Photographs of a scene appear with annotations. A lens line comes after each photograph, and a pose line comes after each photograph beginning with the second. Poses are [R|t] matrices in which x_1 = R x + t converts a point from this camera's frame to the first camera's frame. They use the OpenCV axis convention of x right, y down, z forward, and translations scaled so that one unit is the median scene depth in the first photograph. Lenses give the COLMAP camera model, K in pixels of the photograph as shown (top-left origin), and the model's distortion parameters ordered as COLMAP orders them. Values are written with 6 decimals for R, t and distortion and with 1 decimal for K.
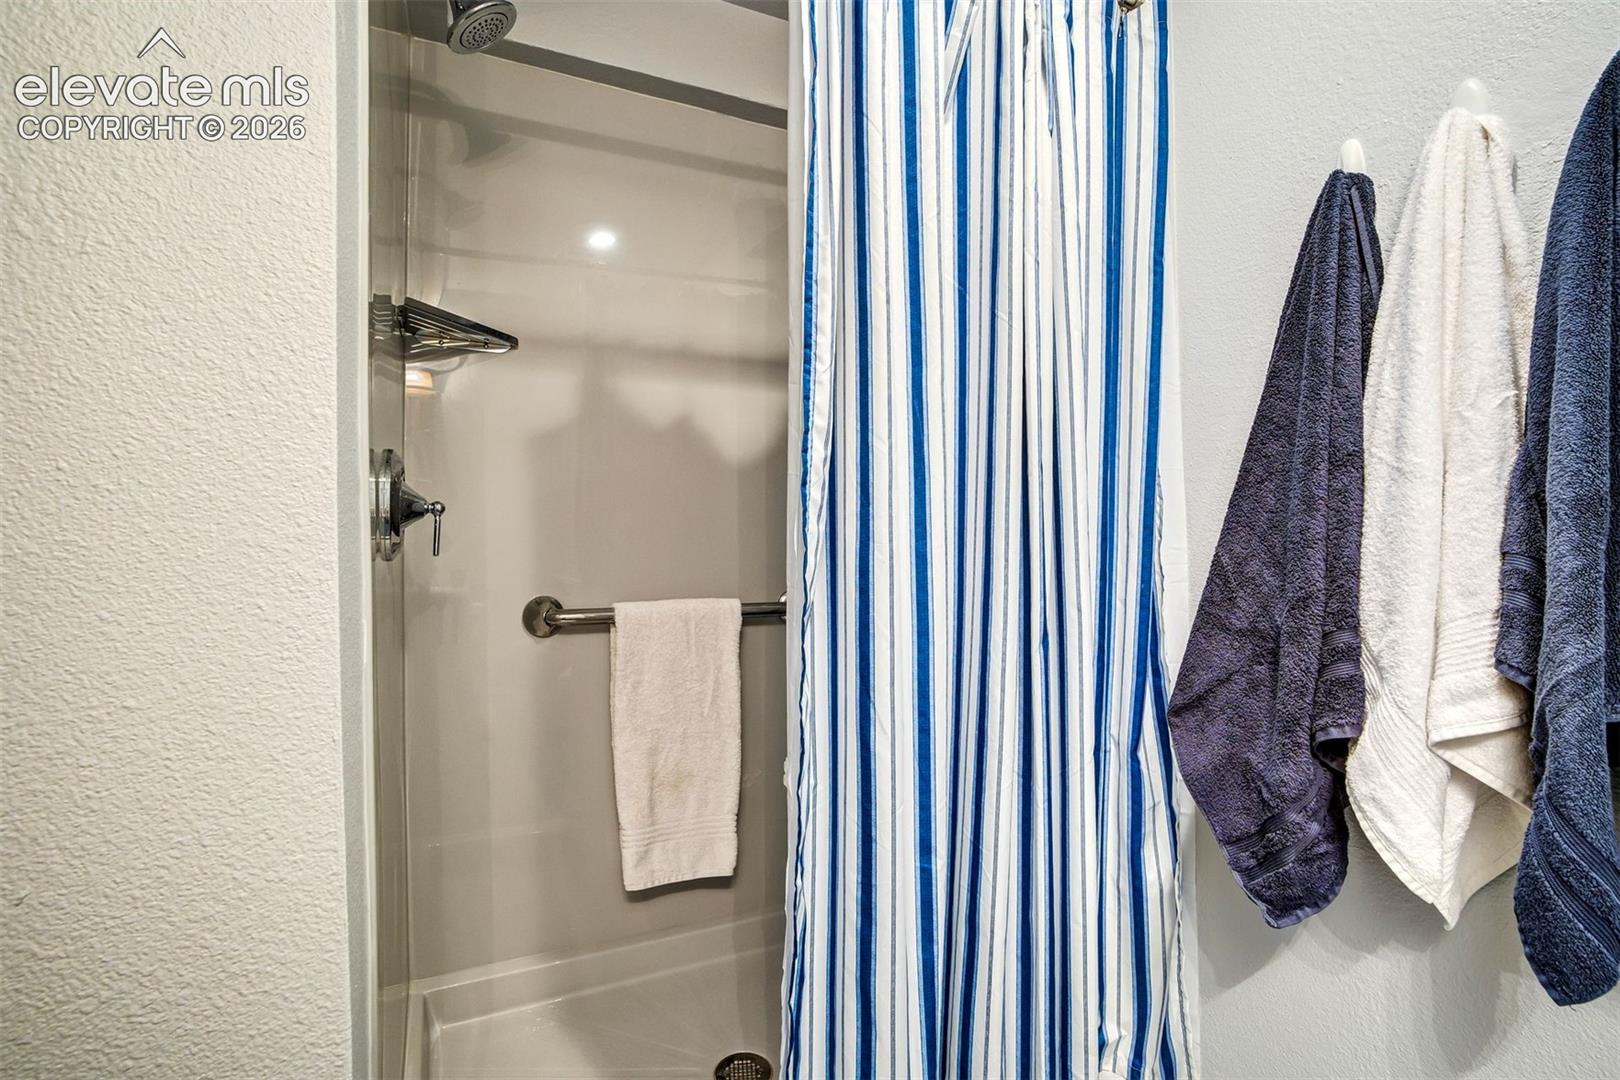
lens RADIAL K [[758.4, 0, 801.4], [0, 758.4, 537.5], [0, 0, 1]] dist [-0.046837, 0.024831]
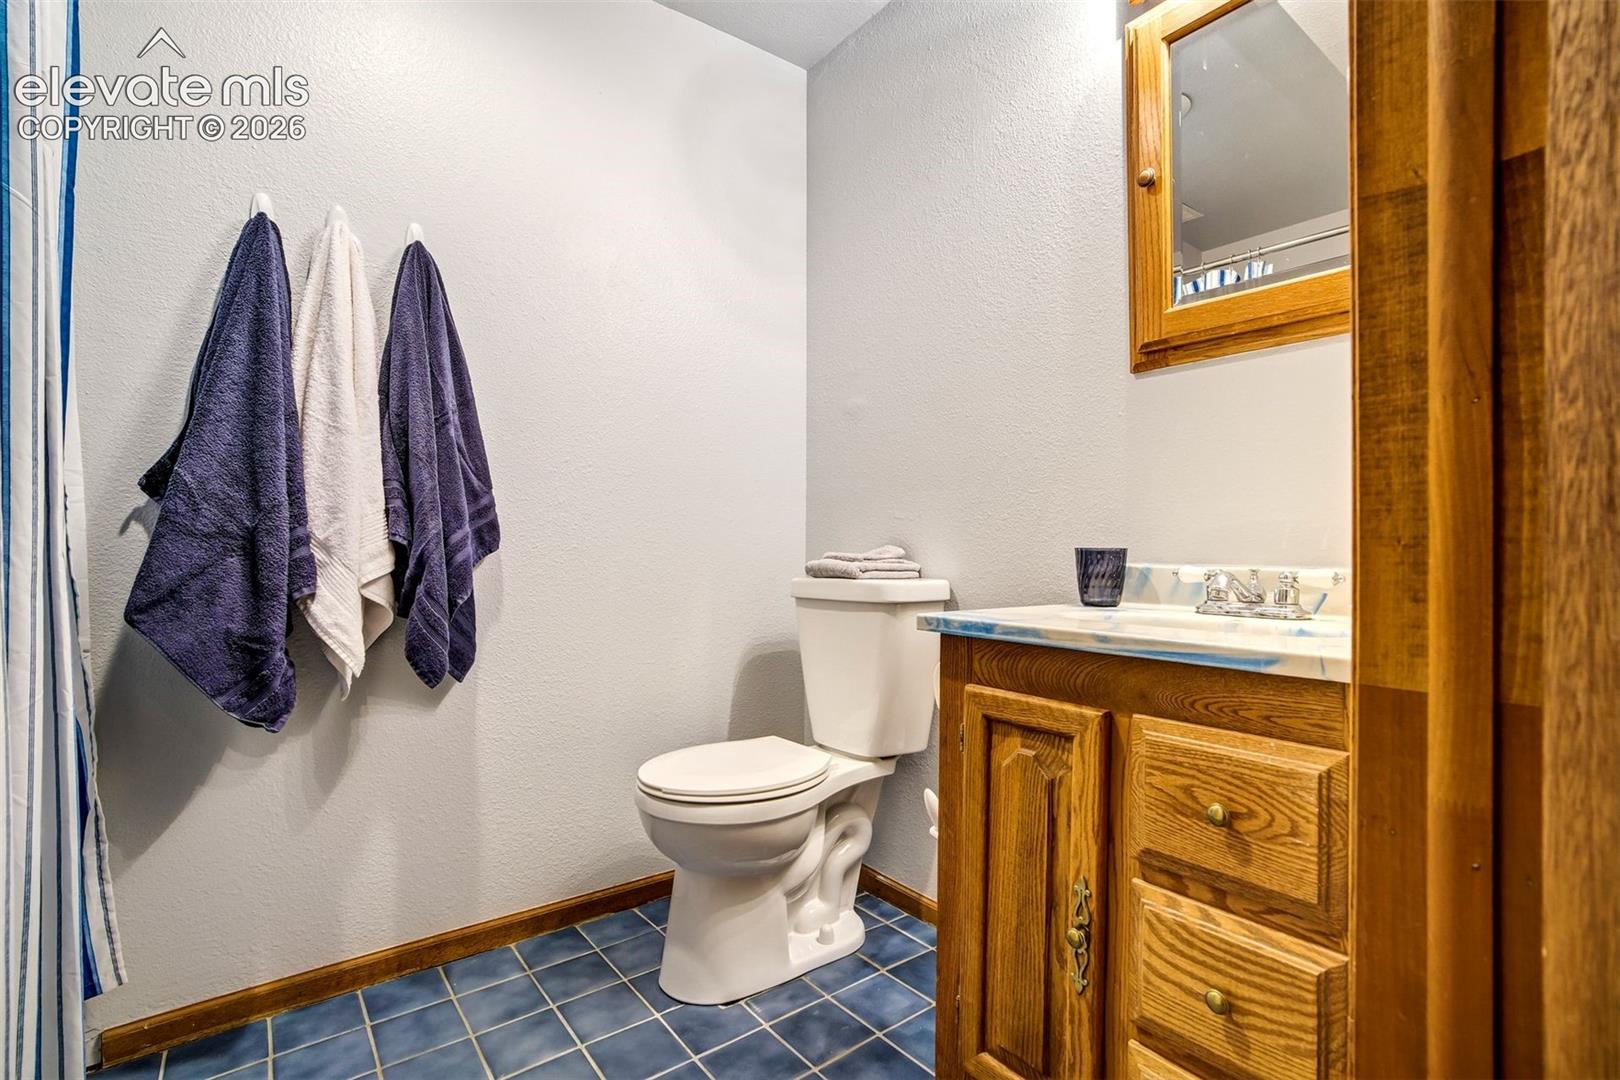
lens RADIAL K [[758.4, 0, 801.4], [0, 758.4, 537.5], [0, 0, 1]] dist [-0.046837, 0.024831]
pose [[-0.175917, 0.015518, 0.984283, -0.967183], [-0.003194, 0.999861, -0.016335, 0.169376], [-0.984400, -0.006017, -0.175843, 0.254667]]
